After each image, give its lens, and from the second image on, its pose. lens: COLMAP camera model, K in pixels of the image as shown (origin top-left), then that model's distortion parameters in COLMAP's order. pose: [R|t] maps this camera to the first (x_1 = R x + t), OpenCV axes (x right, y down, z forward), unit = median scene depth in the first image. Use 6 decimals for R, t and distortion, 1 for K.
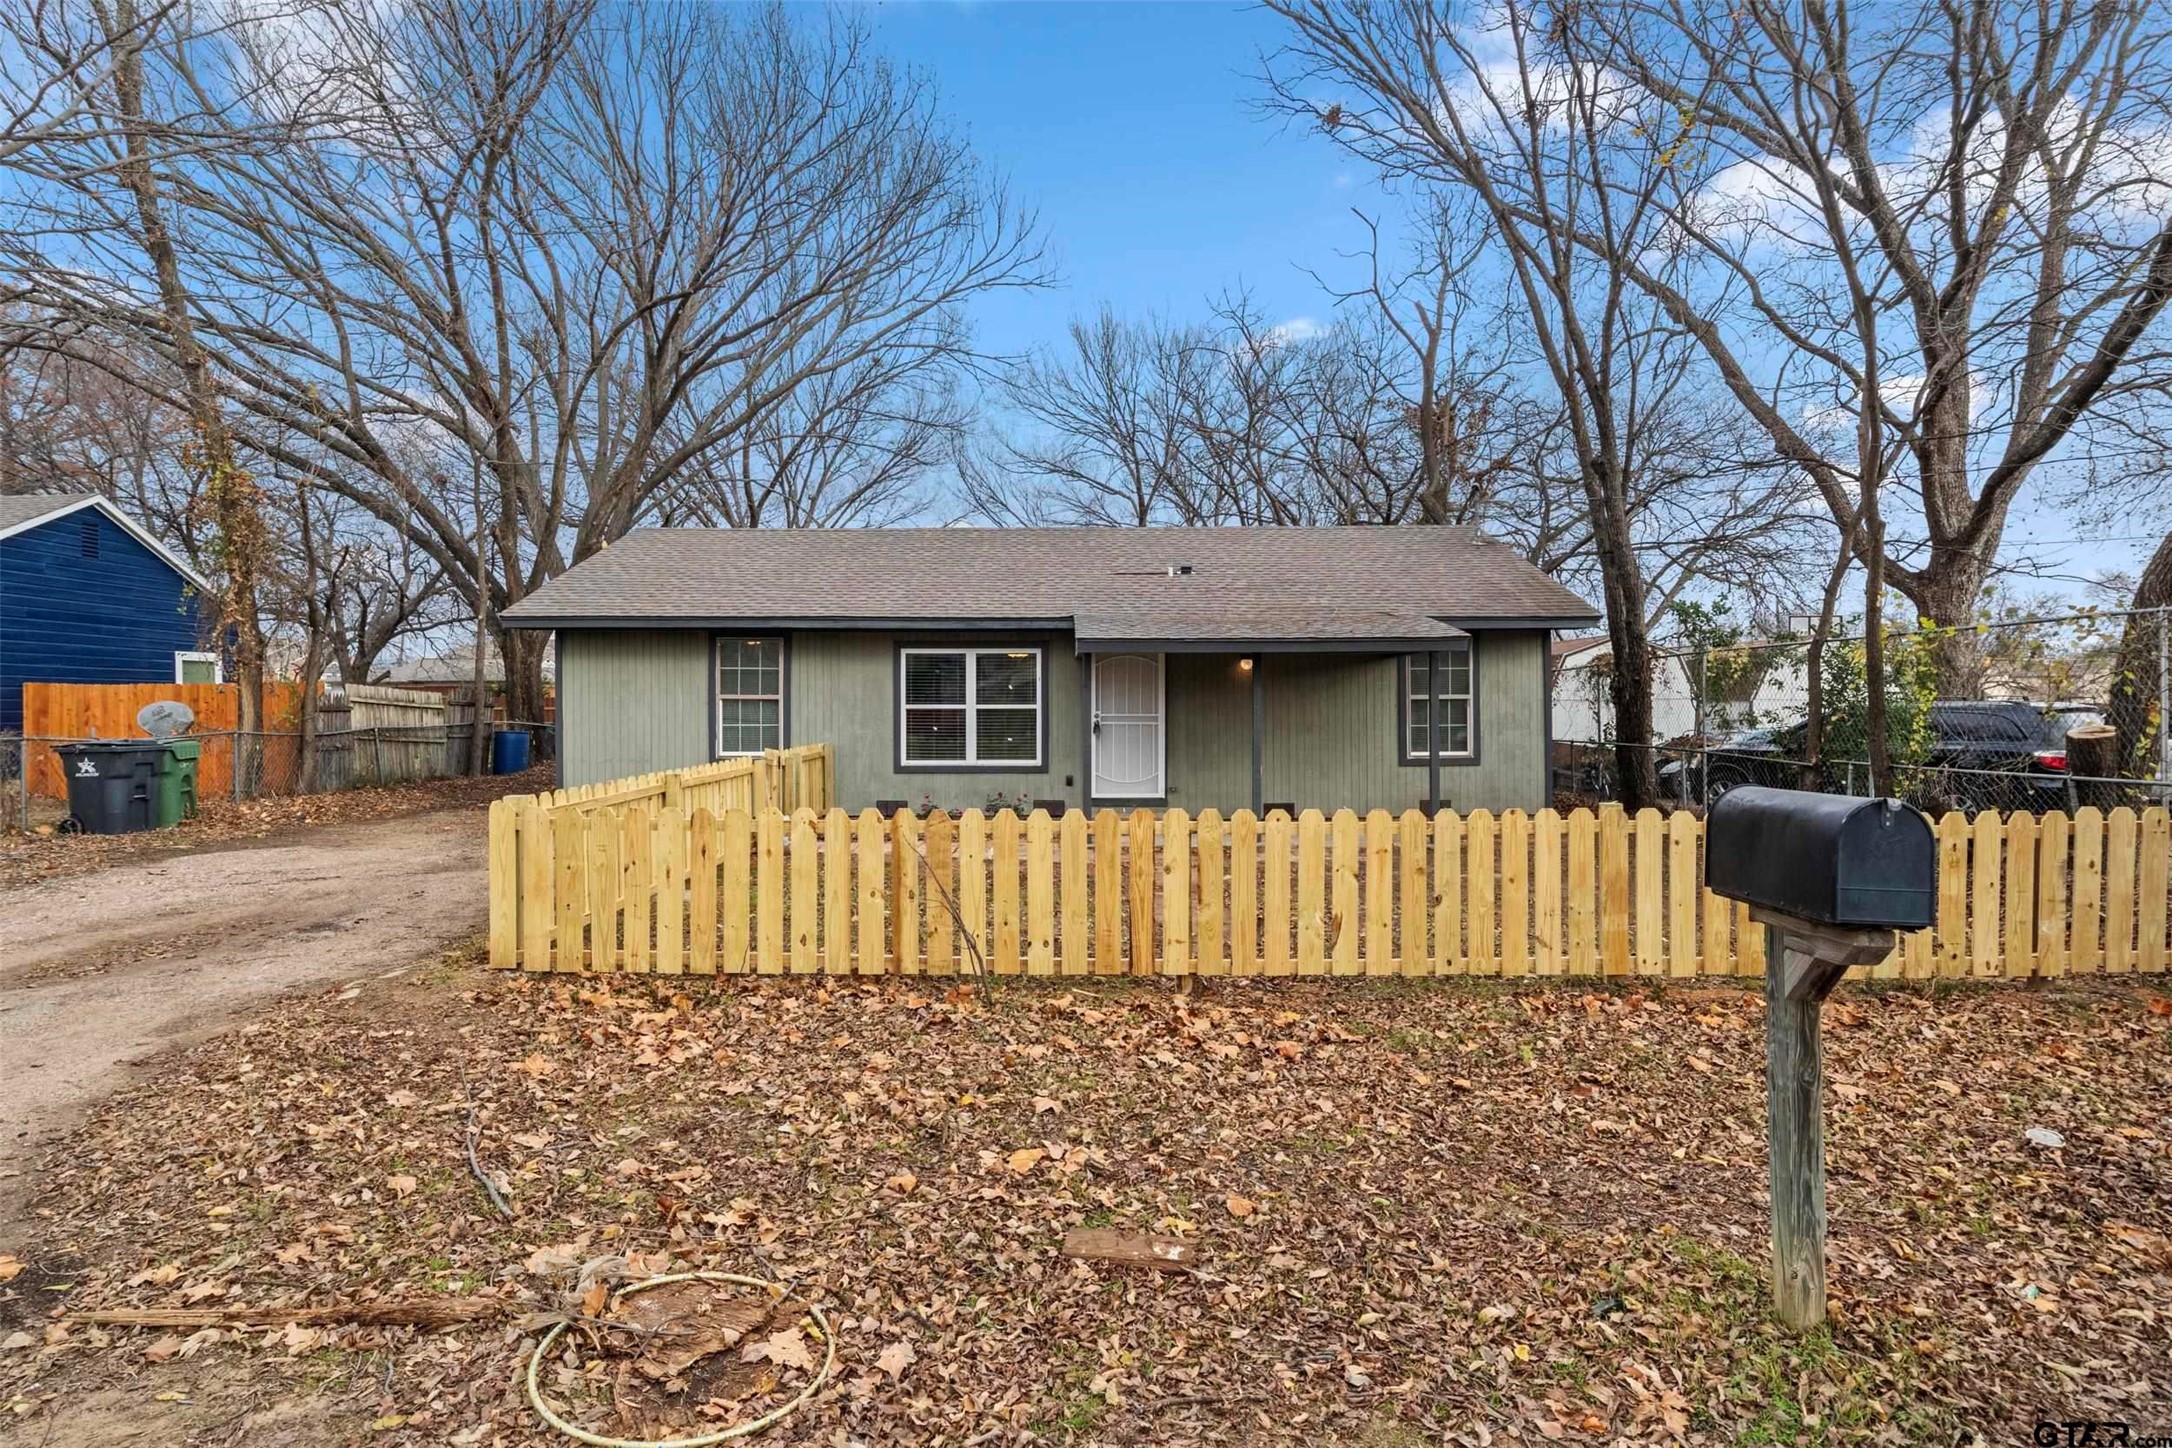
lens RADIAL K [[1076.2, 0, 1084.1], [0, 1076.2, 725.0], [0, 0, 1]] dist [-0.005983, -0.001750]
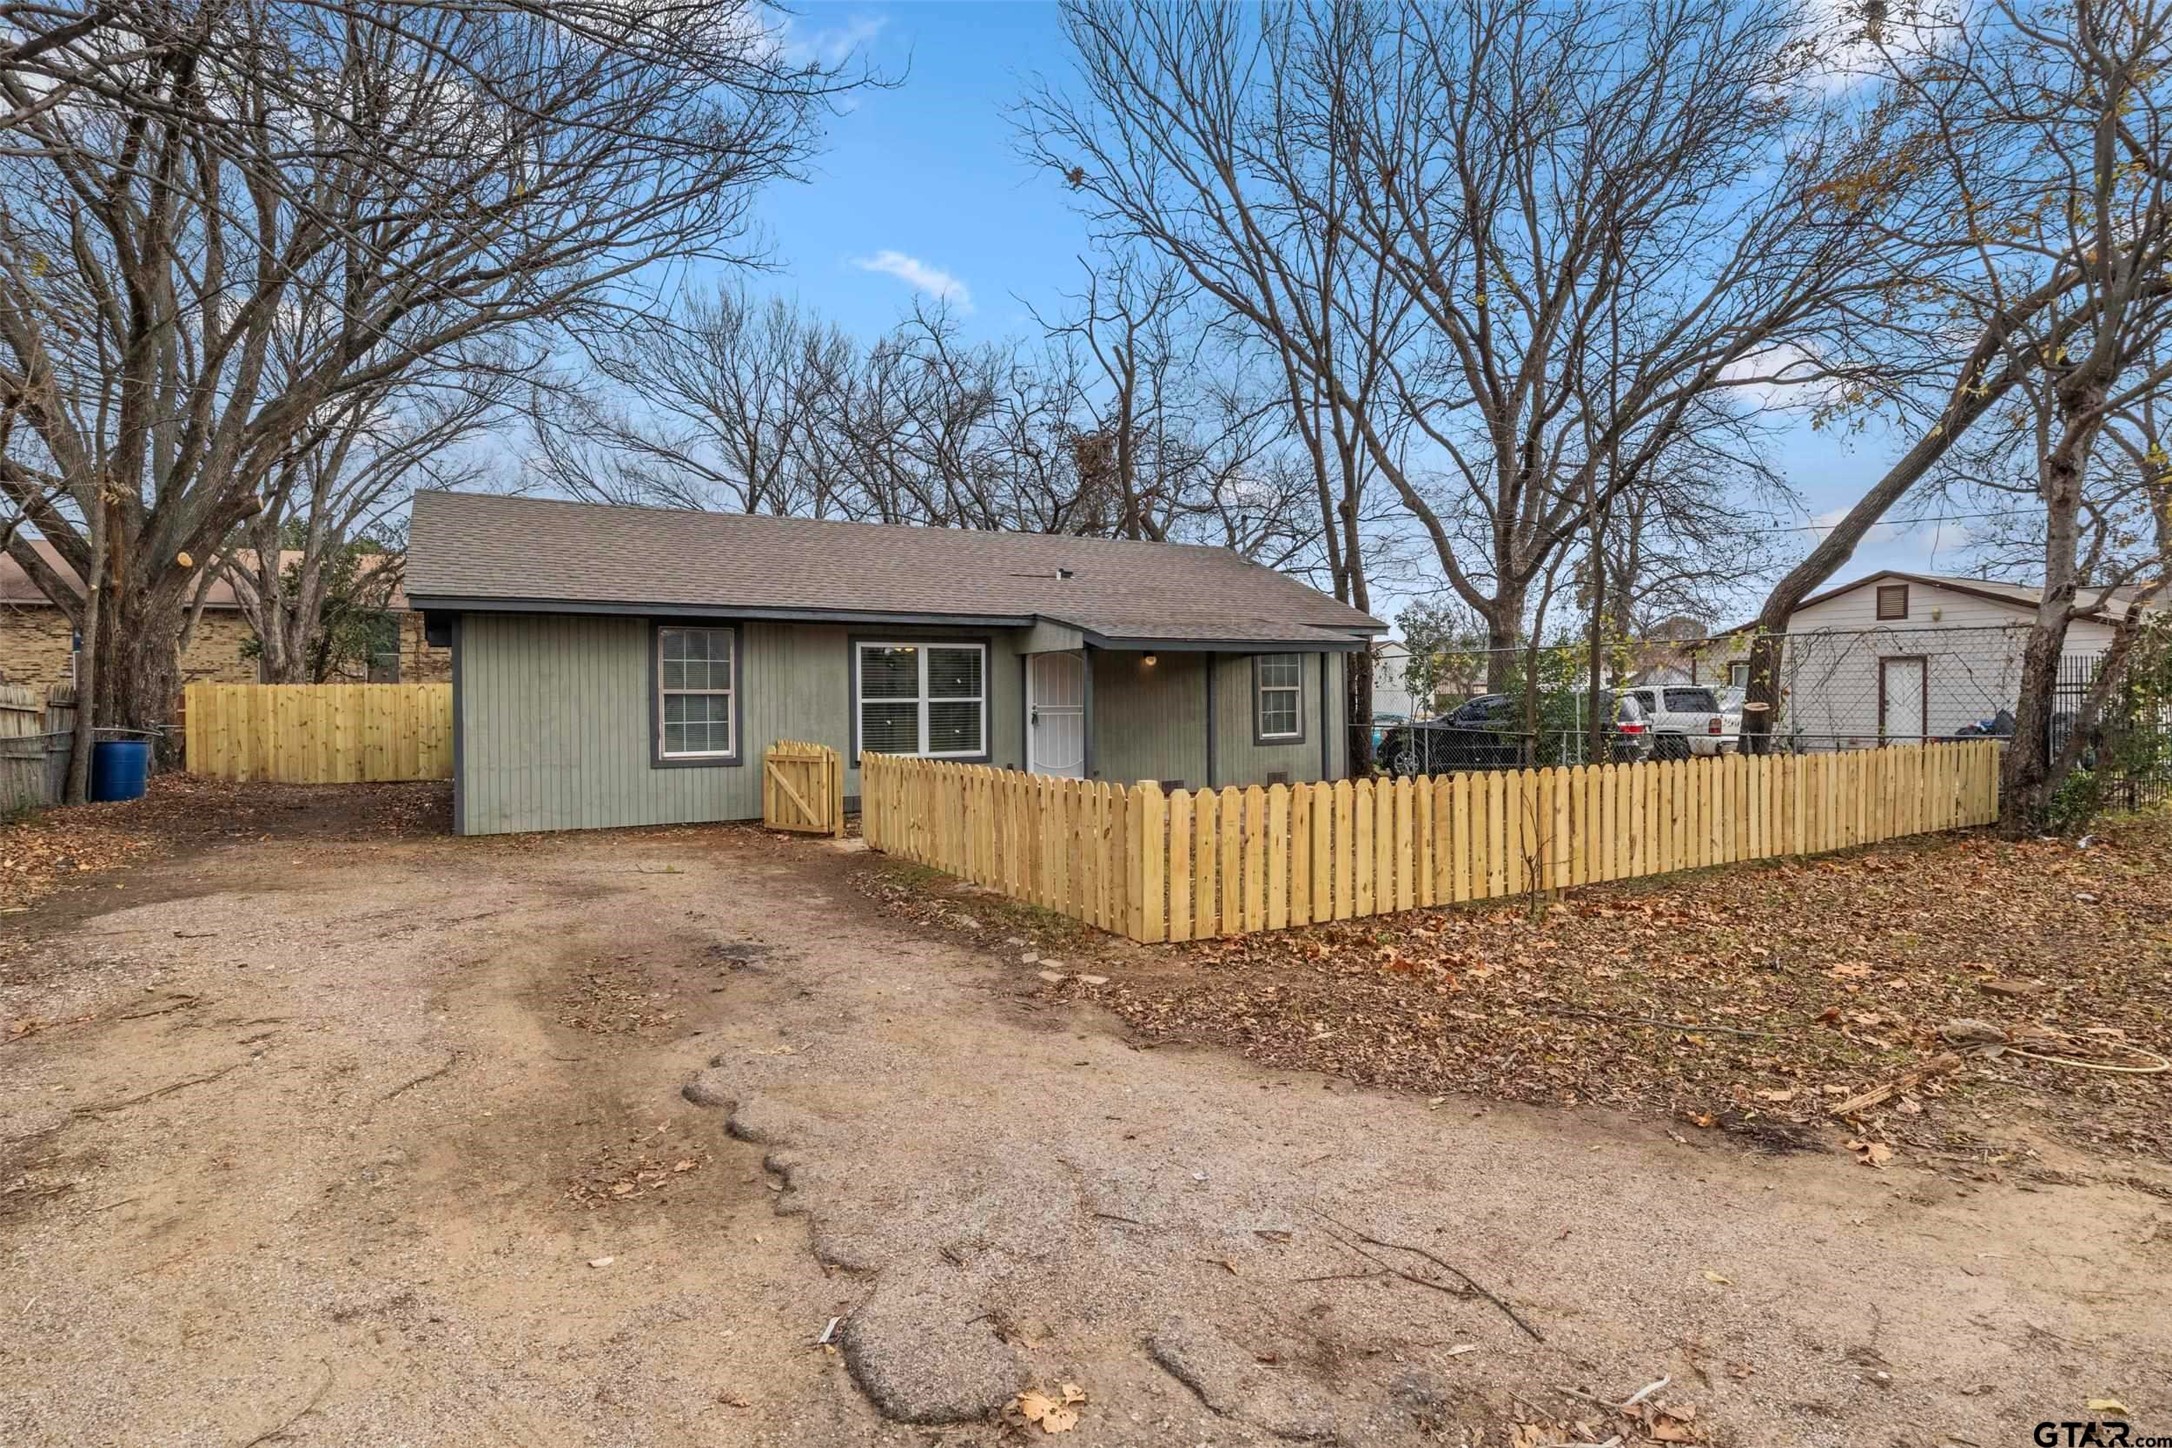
lens RADIAL K [[1076.2, 0, 1077.2], [0, 1076.2, 713.0], [0, 0, 1]] dist [-0.005983, -0.001750]
pose [[0.866231, -0.015566, 0.499400, -0.487050], [0.018641, 0.999826, -0.001170, -0.001121], [-0.499295, 0.010323, 0.866371, 0.045671]]
